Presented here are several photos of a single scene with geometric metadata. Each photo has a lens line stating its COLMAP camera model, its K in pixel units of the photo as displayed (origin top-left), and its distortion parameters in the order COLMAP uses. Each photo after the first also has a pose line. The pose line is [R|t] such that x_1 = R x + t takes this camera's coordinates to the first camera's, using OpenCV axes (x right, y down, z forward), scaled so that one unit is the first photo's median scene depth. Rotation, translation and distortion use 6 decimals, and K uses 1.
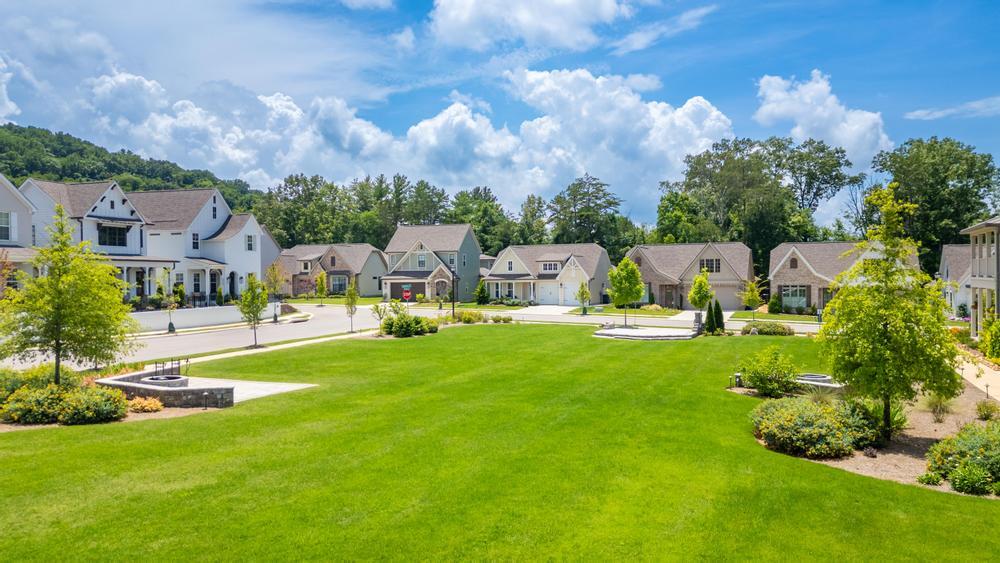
lens RADIAL K [[694.3, 0, 500.0], [0, 694.3, 281.5], [0, 0, 1]] dist [0.017772, -0.001361]
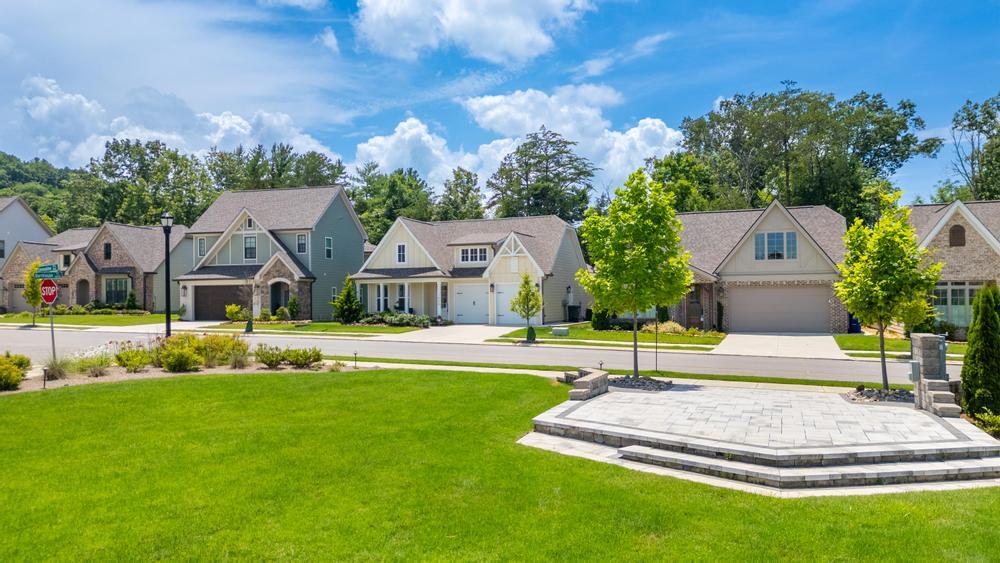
lens RADIAL K [[735.0, 0, 500.0], [0, 735.0, 281.5], [0, 0, 1]] dist [0.012307, 0.000224]
pose [[0.998383, 0.000864, 0.056836, 0.059650], [0.000967, 0.999482, -0.032182, 0.018419], [-0.056834, 0.032185, 0.997865, 0.415466]]
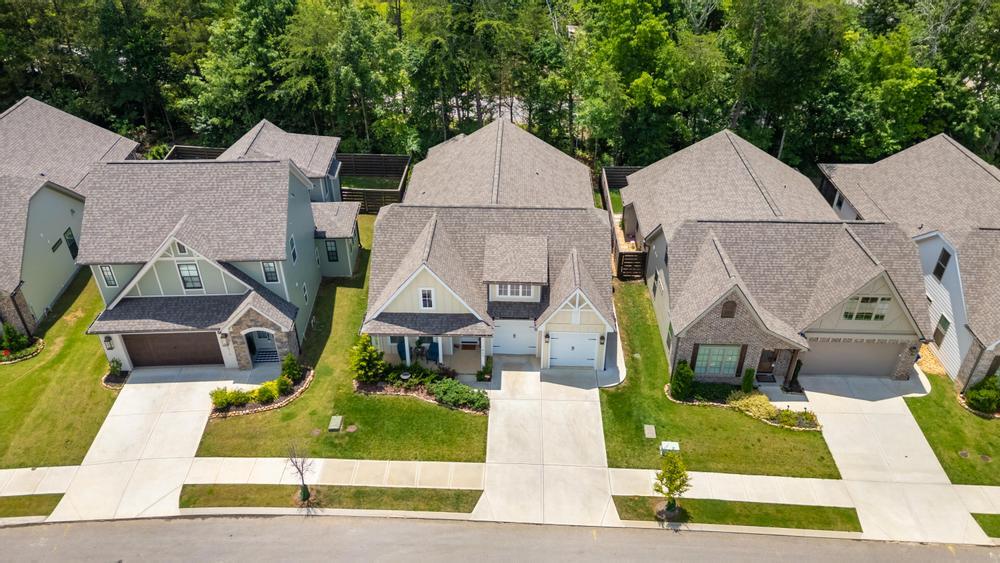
lens RADIAL K [[694.3, 0, 500.0], [0, 694.3, 281.5], [0, 0, 1]] dist [0.017772, -0.001361]
pose [[0.924834, -0.200197, 0.323424, -0.081688], [-0.006589, 0.841727, 0.539863, -0.268083], [-0.380313, -0.501415, 0.777139, 0.643794]]
